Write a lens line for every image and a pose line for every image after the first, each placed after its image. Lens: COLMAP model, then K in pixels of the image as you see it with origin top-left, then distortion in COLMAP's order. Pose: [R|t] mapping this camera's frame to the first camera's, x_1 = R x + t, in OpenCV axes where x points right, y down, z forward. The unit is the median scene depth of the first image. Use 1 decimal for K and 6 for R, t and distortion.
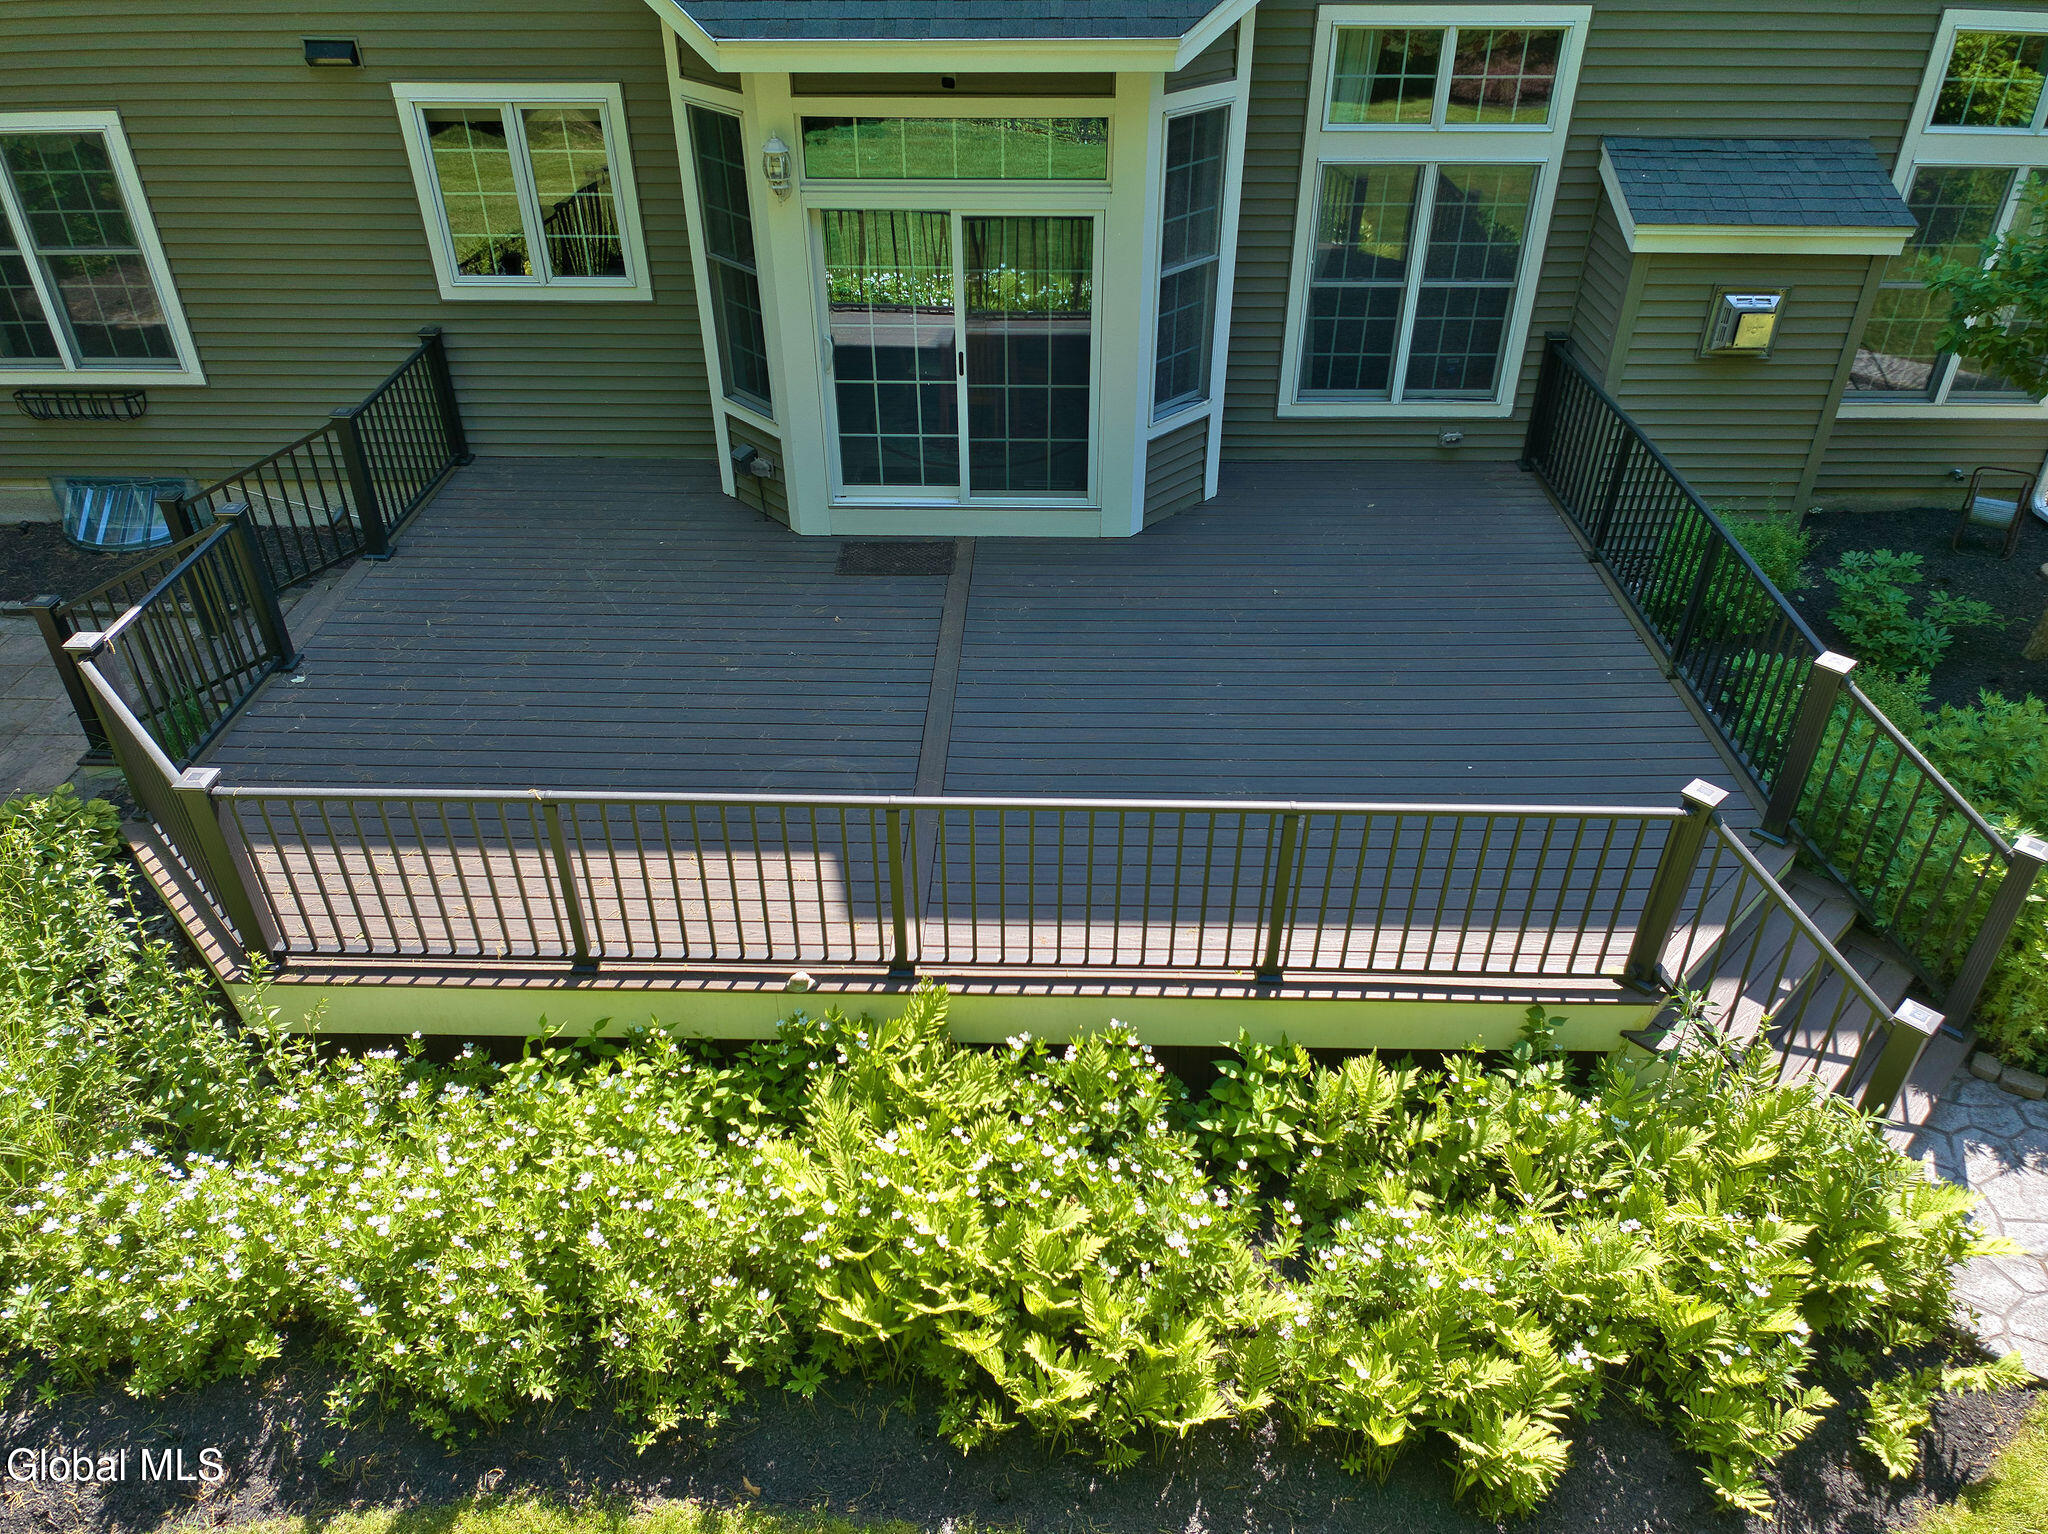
lens RADIAL K [[1470.4, 0, 1029.8], [0, 1470.4, 755.5], [0, 0, 1]] dist [0.021878, -0.037110]
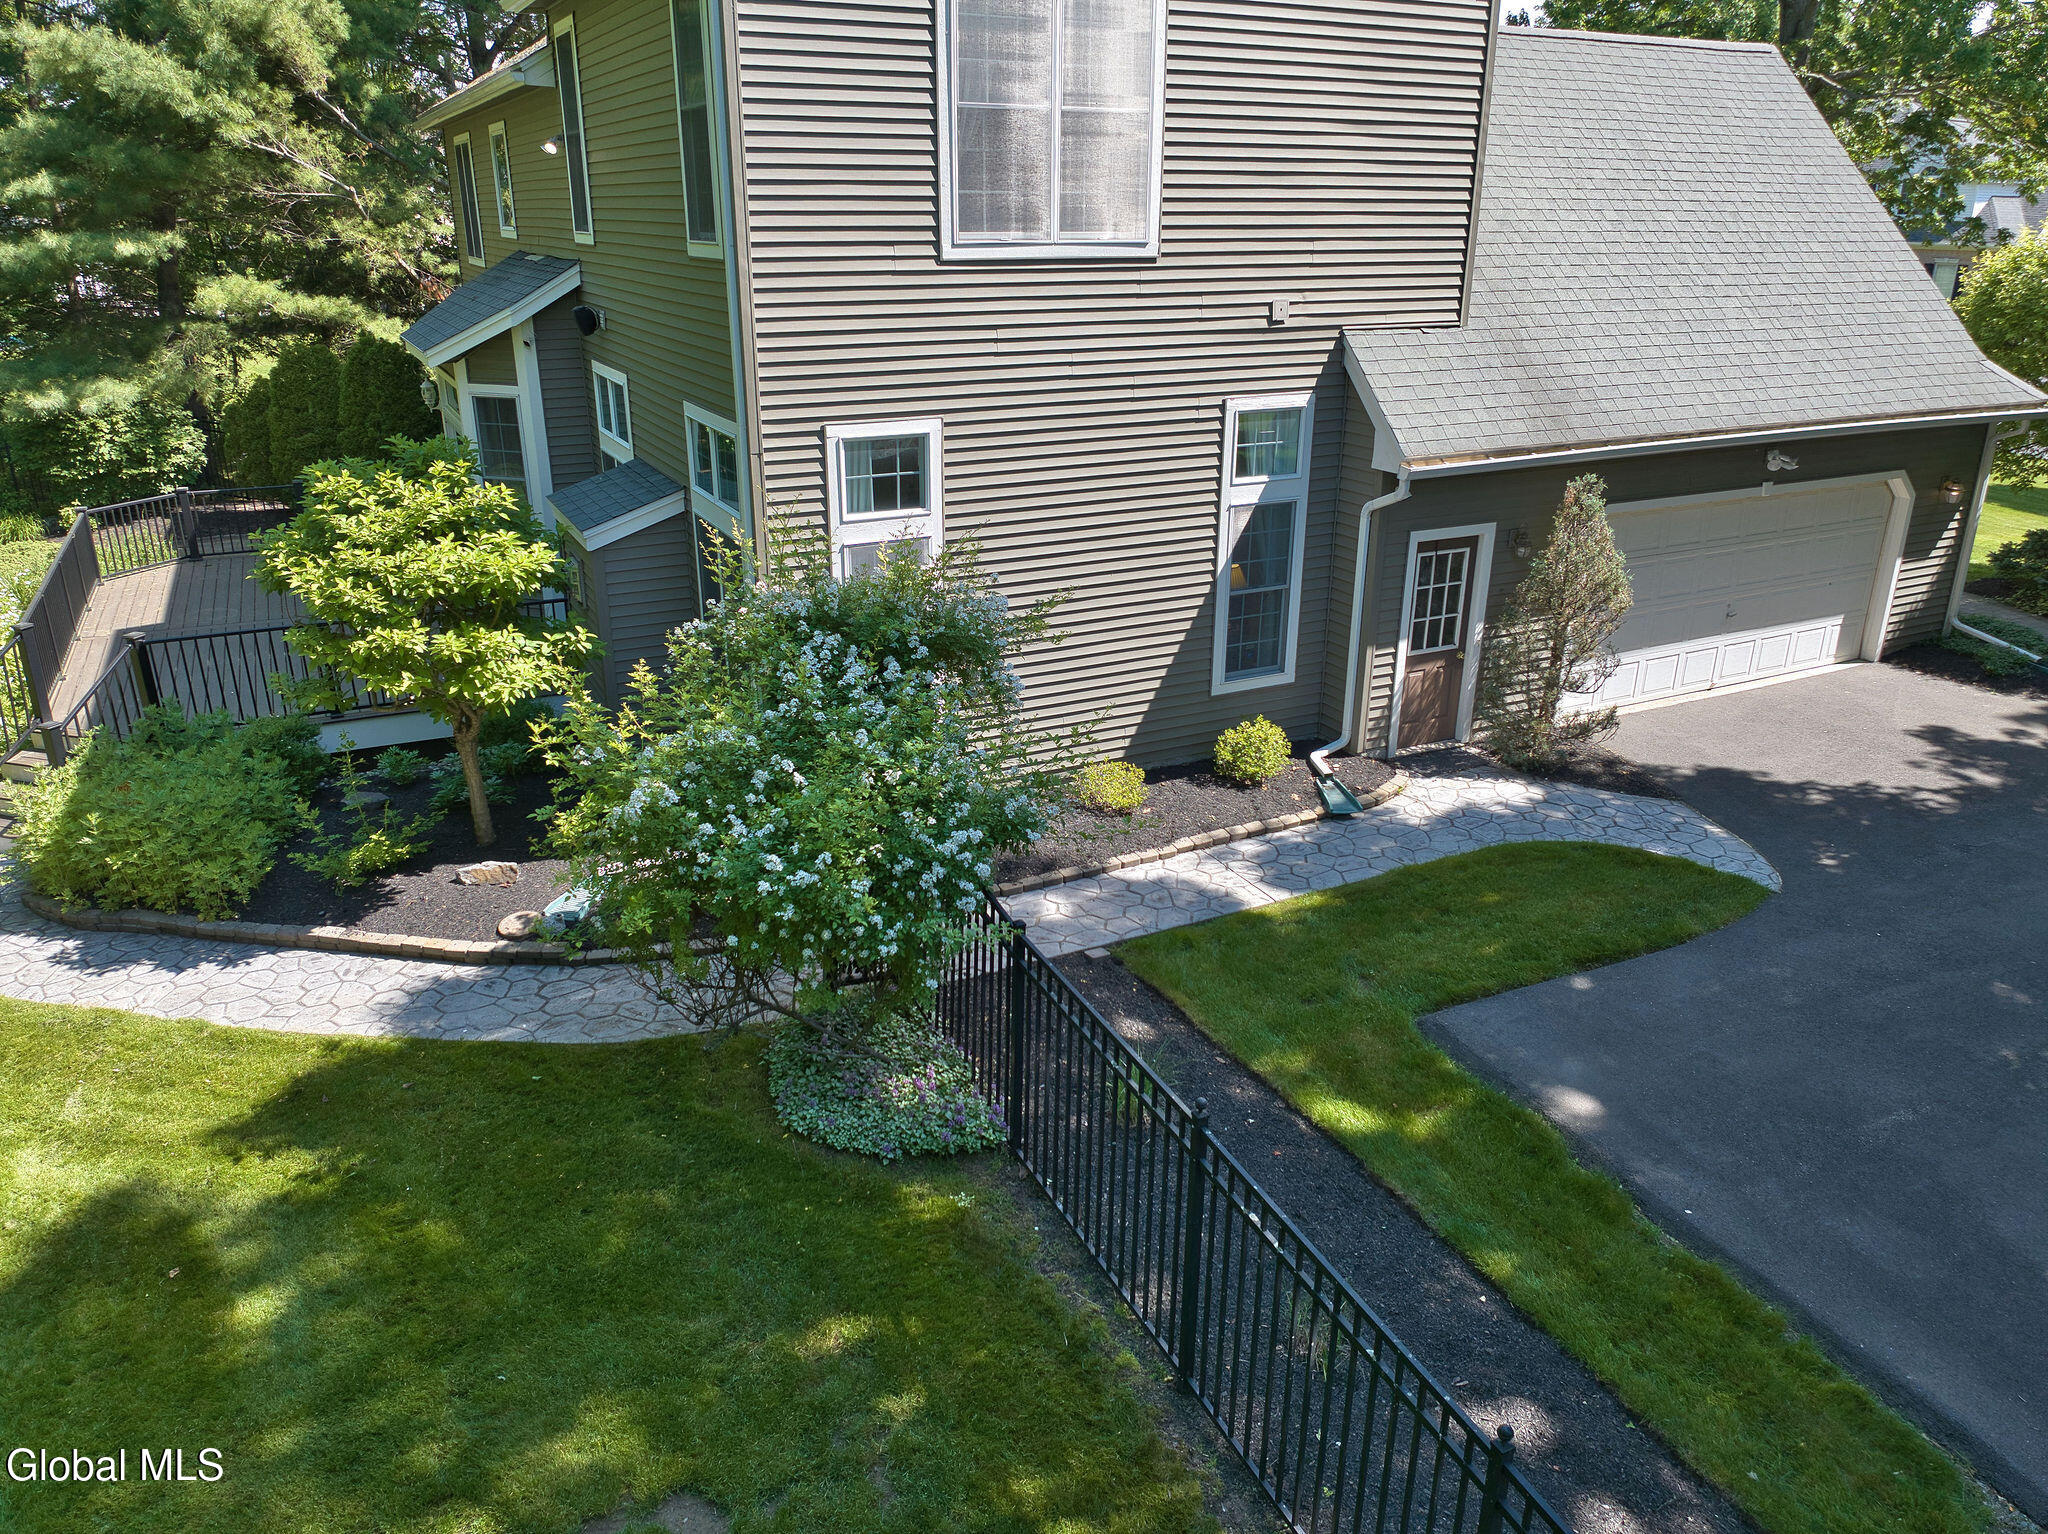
lens RADIAL K [[1465.6, 0, 1041.6], [0, 1465.6, 775.2], [0, 0, 1]] dist [-0.007145, -0.028981]
pose [[0.471997, 0.321156, -0.821022, 2.597478], [-0.518980, 0.854040, 0.035716, -0.559846], [0.712657, 0.409236, 0.569778, 0.796179]]
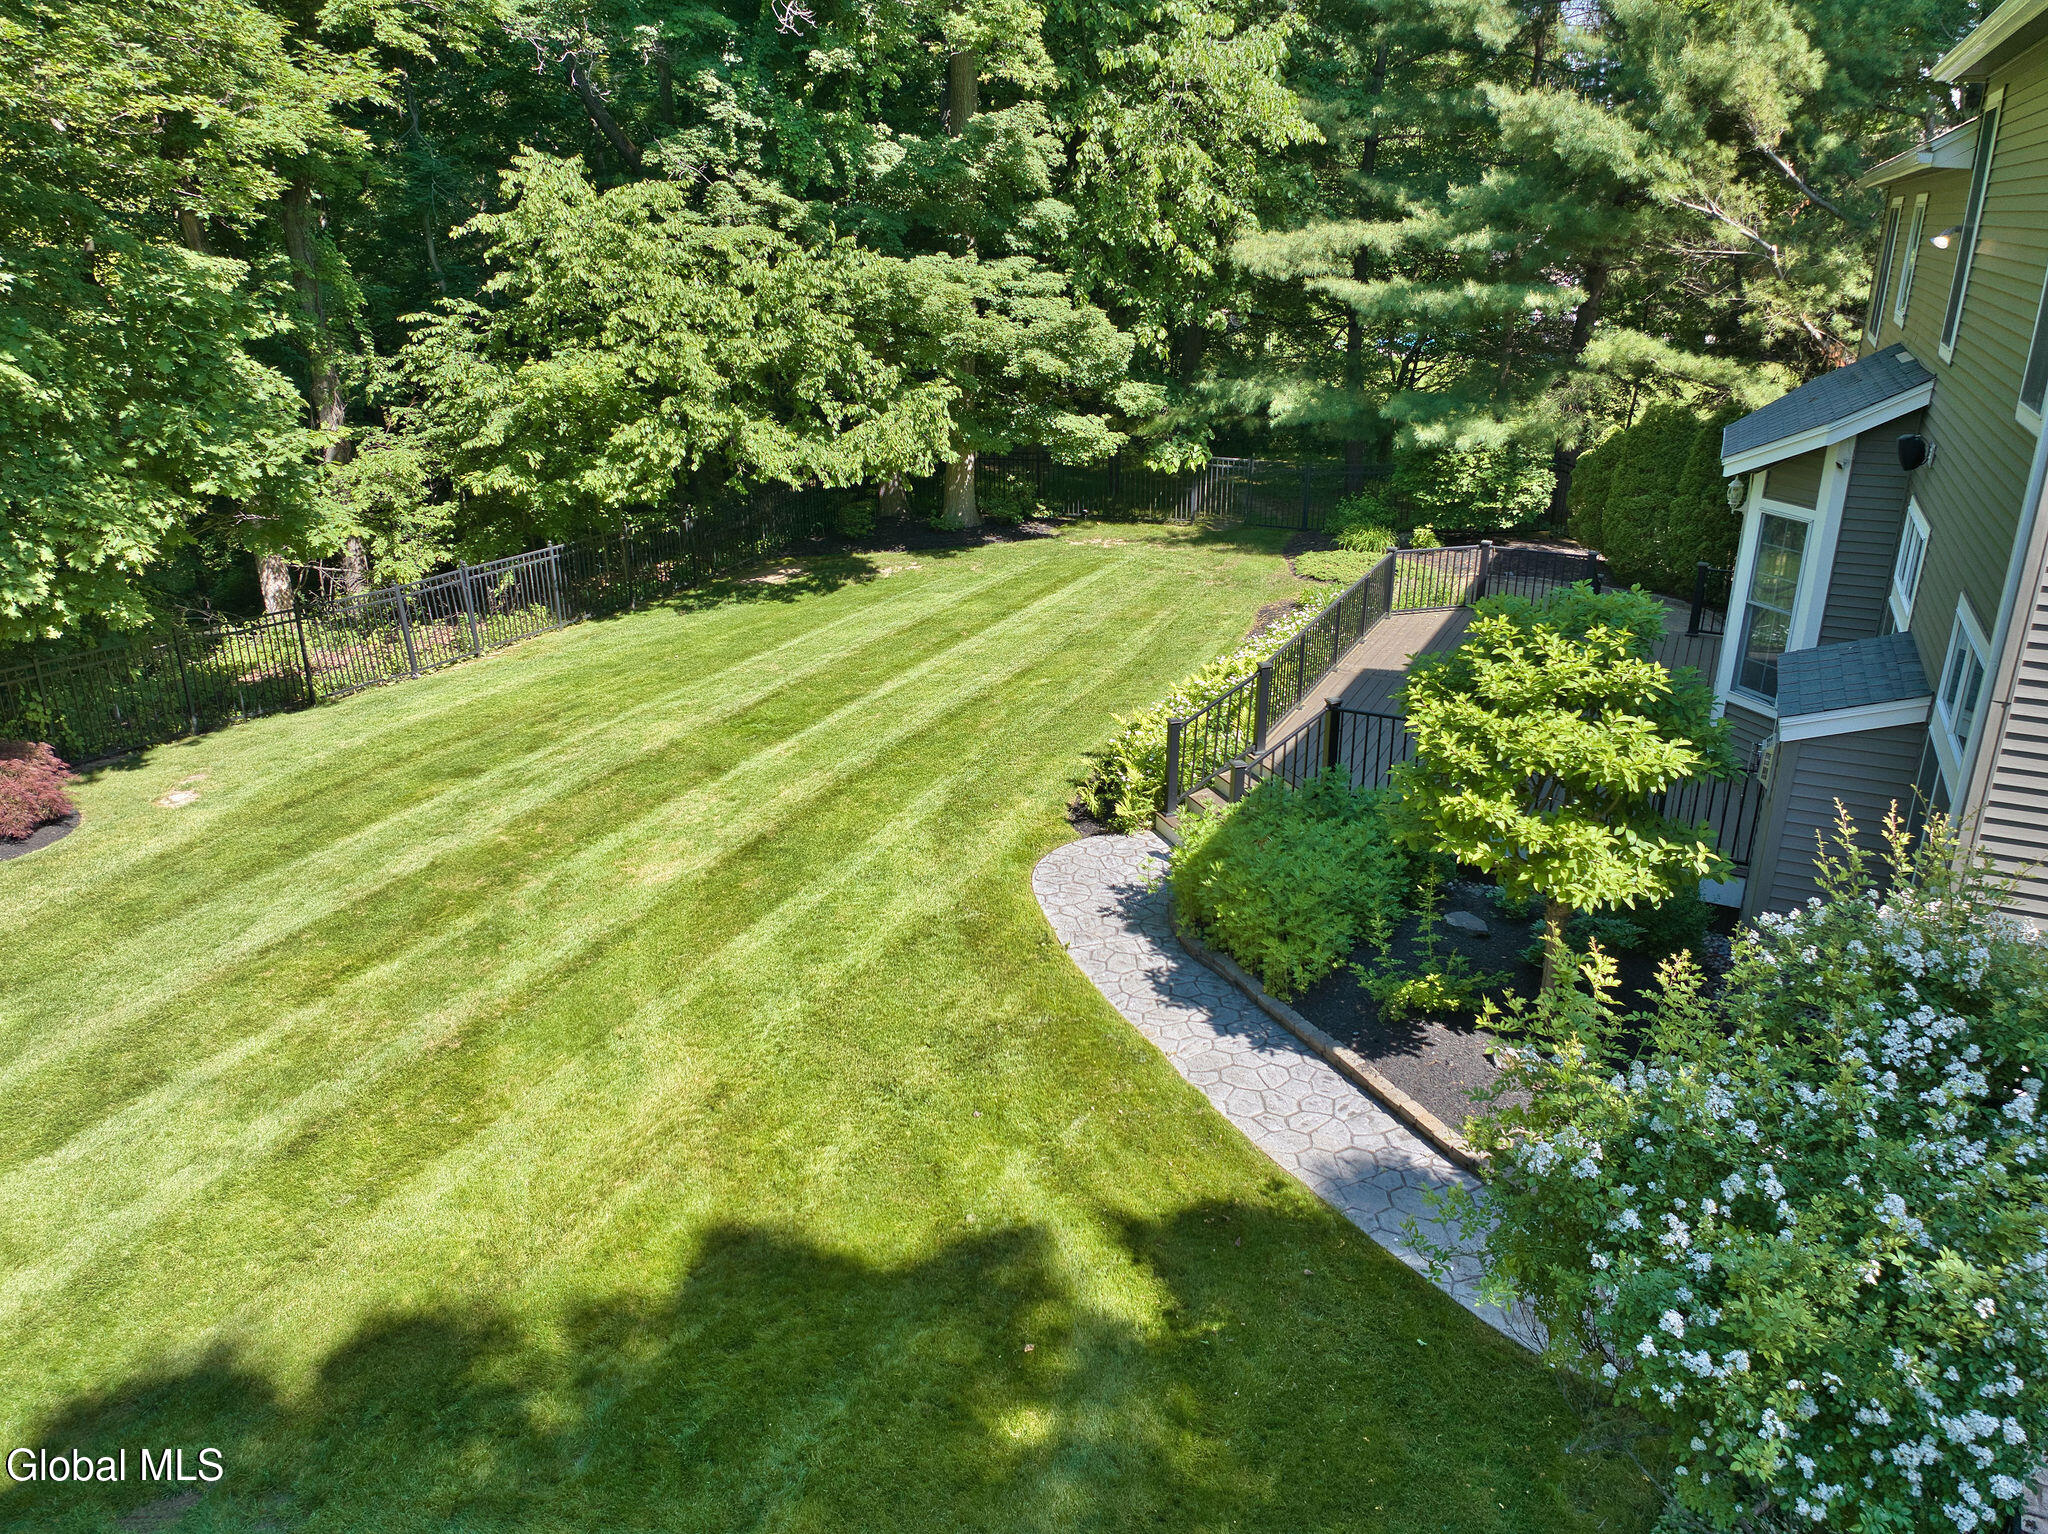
lens RADIAL K [[1449.8, 0, 1021.7], [0, 1449.8, 756.4], [0, 0, 1]] dist [0.016408, -0.046362]
pose [[-0.417080, 0.316615, -0.851938, 2.367120], [-0.530095, 0.676671, 0.510995, -0.777728], [0.738270, 0.664734, -0.114390, 0.917352]]
